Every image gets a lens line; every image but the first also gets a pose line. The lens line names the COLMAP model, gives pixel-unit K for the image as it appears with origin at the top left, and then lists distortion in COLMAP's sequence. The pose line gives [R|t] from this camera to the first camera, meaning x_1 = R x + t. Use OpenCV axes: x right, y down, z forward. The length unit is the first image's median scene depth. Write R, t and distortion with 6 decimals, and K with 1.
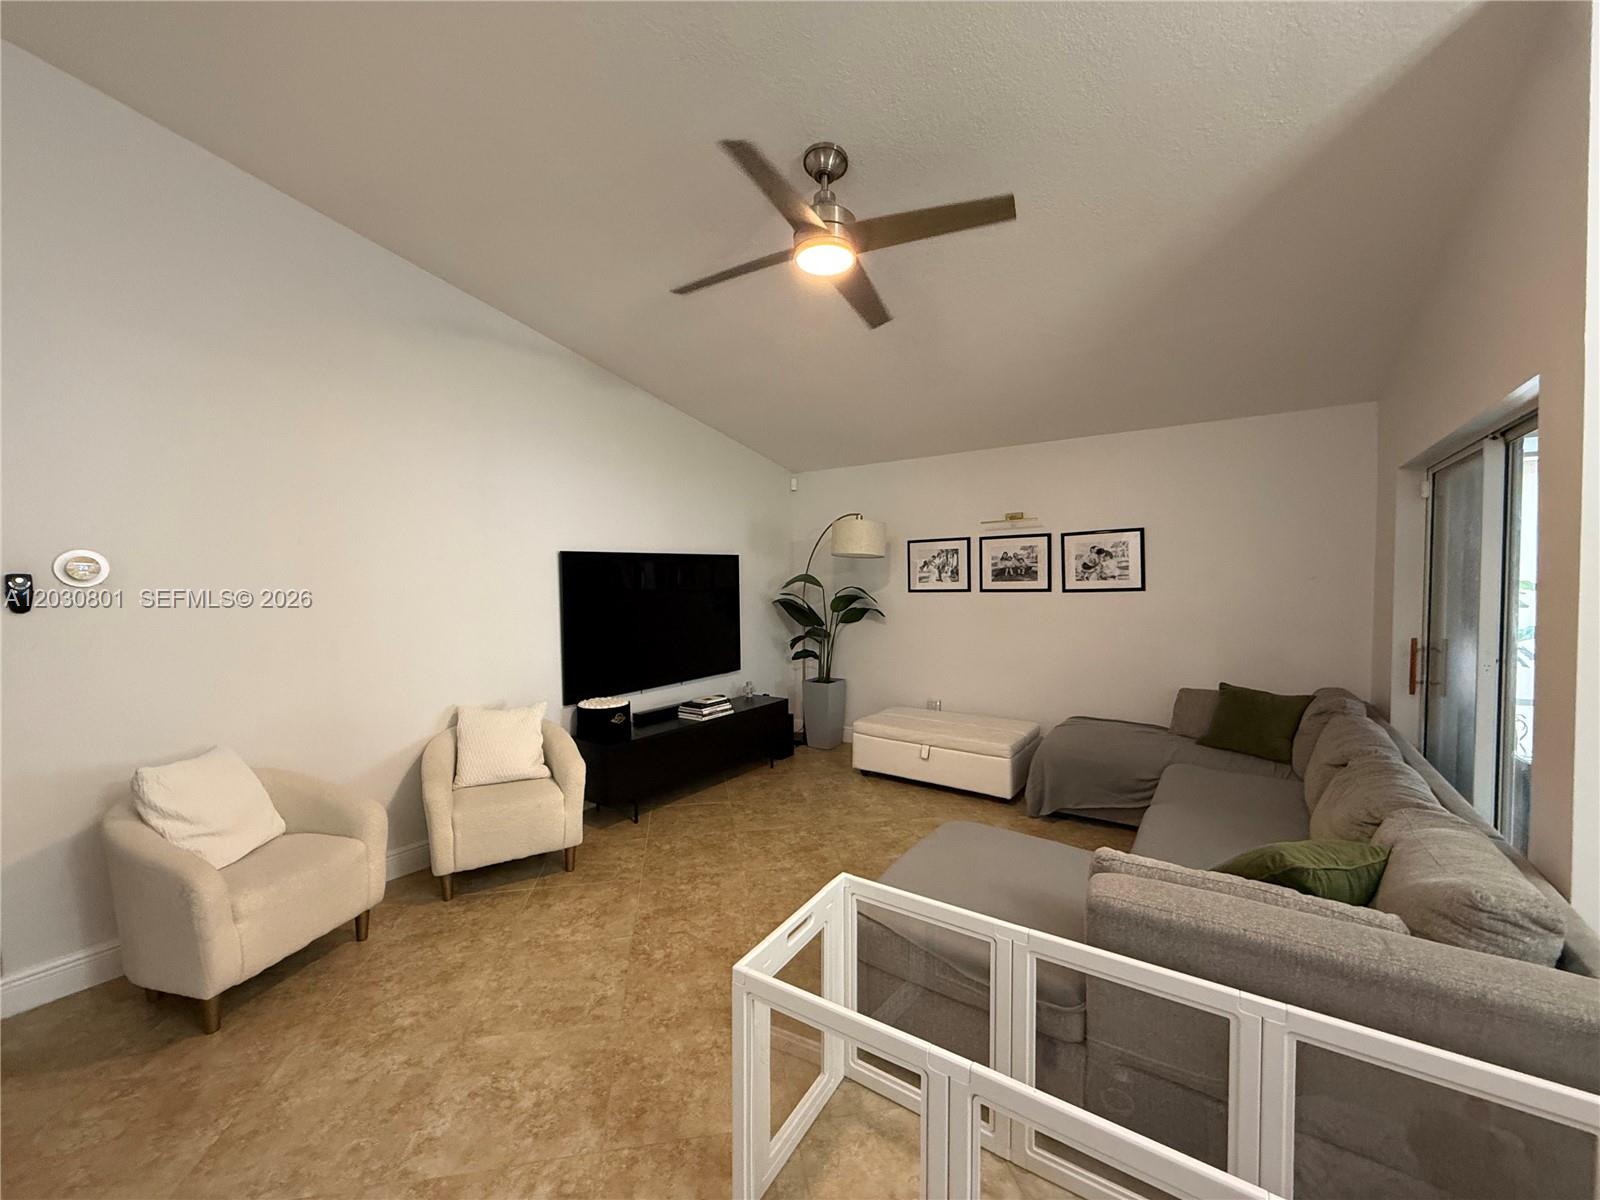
lens RADIAL K [[637.8, 0, 791.8], [0, 637.8, 599.5], [0, 0, 1]] dist [-0.001309, 0.000378]
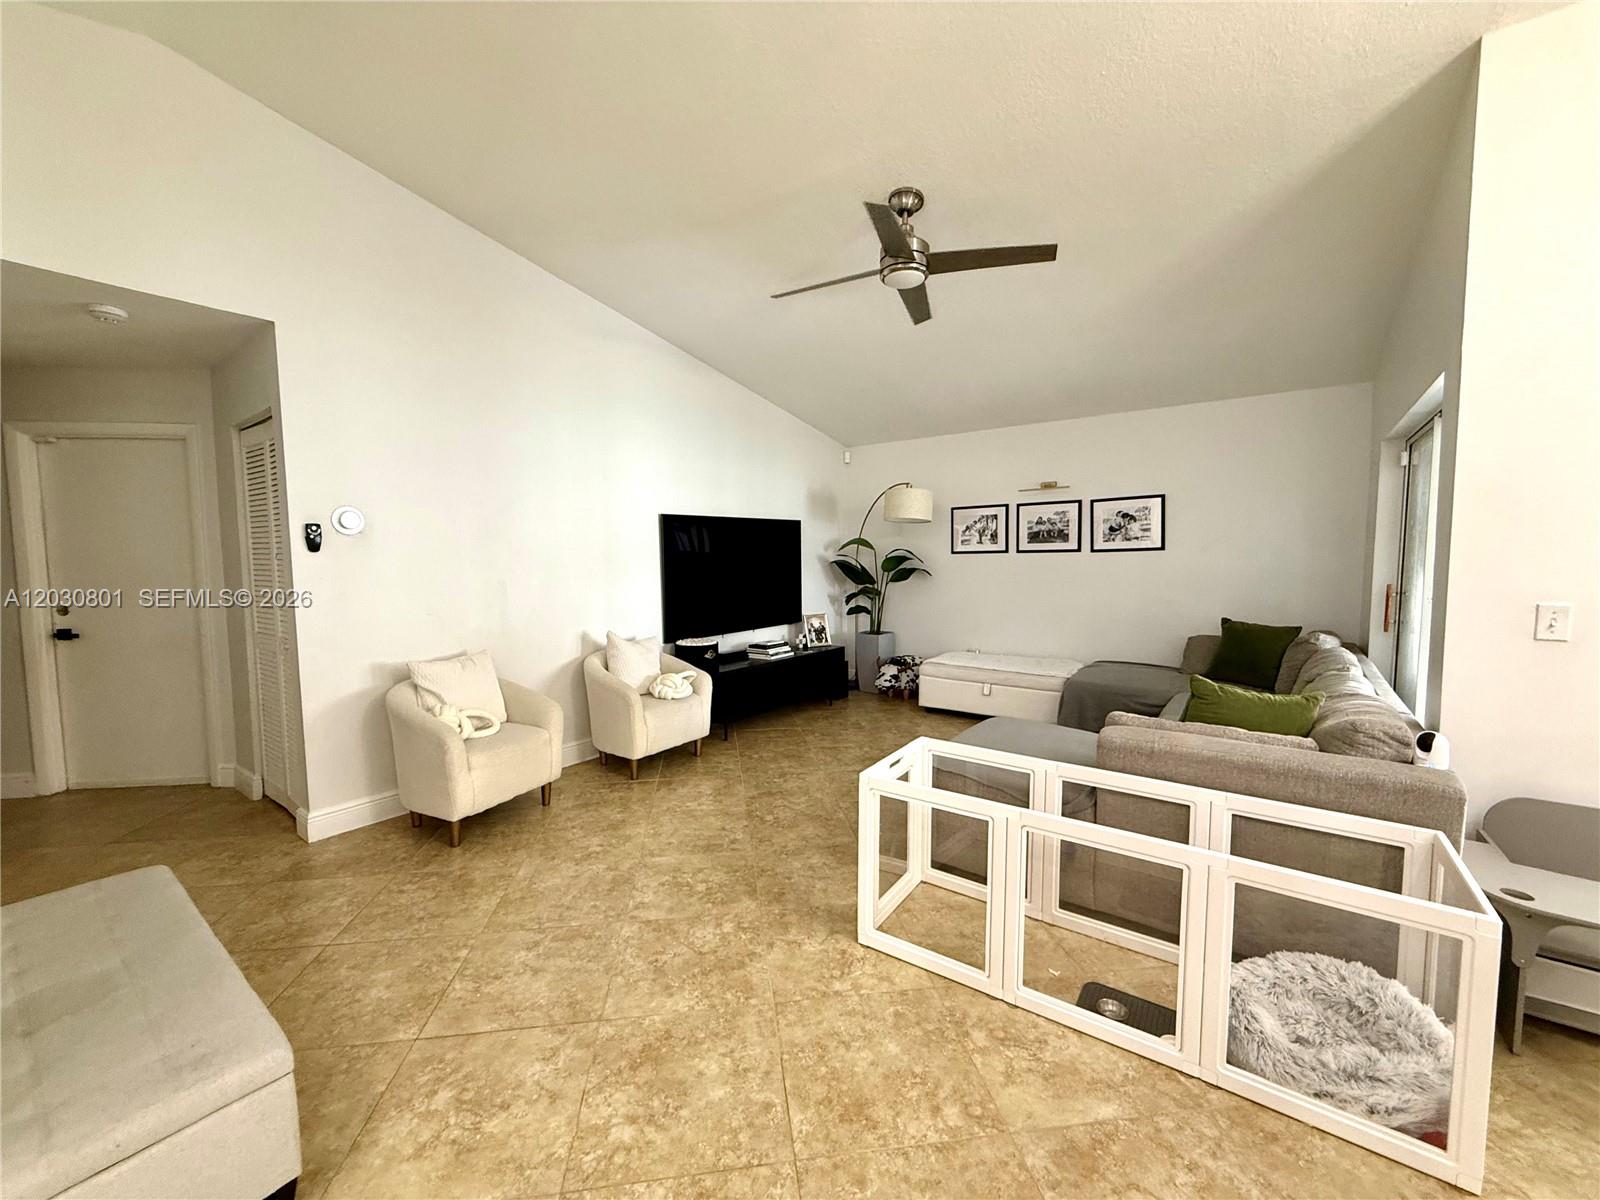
lens RADIAL K [[637.8, 0, 792.8], [0, 637.8, 599.8], [0, 0, 1]] dist [-0.001309, 0.000378]
pose [[0.999182, 0.004730, -0.040169, -0.091973], [-0.003190, 0.999260, 0.038324, 0.049161], [0.040320, -0.038164, 0.998458, -0.243855]]
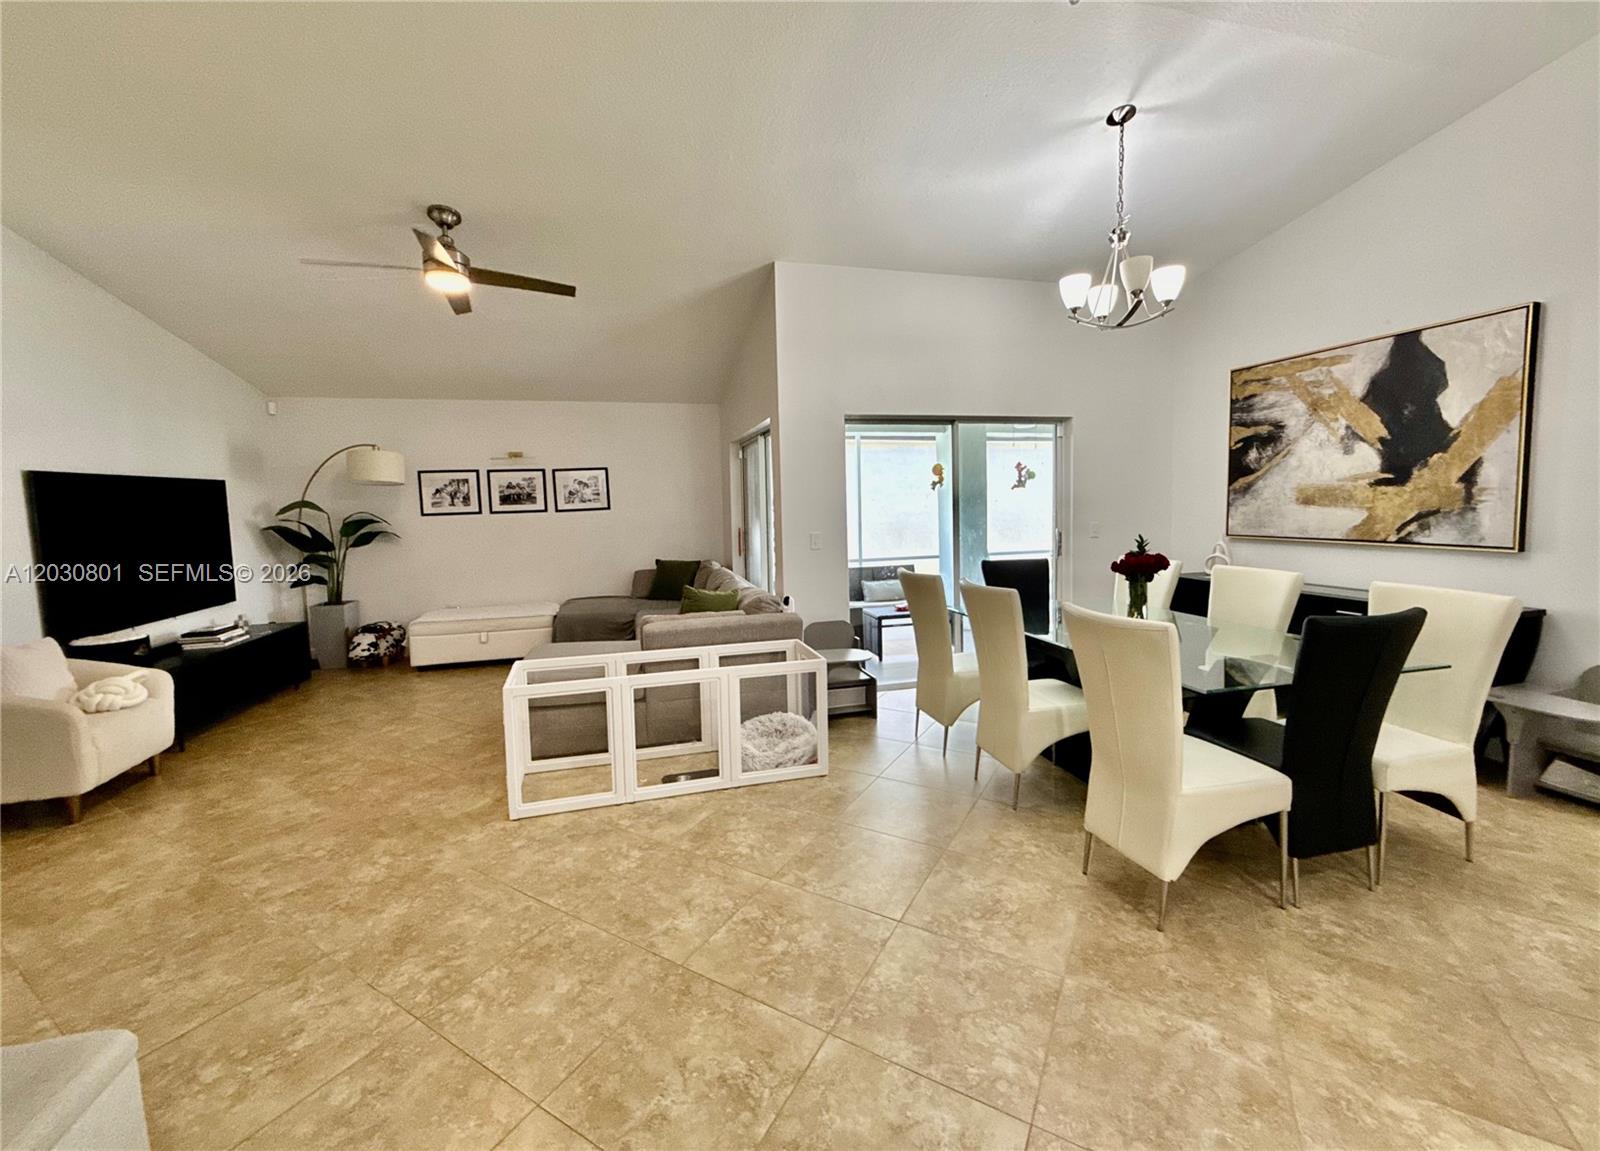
lens RADIAL K [[639.0, 0, 789.5], [0, 639.0, 551.5], [0, 0, 1]] dist [0.001457, 0.000020]
pose [[0.652008, -0.063842, 0.755519, -0.466230], [0.042999, 0.997959, 0.047220, 0.048096], [-0.756992, 0.001698, 0.653422, -0.455986]]
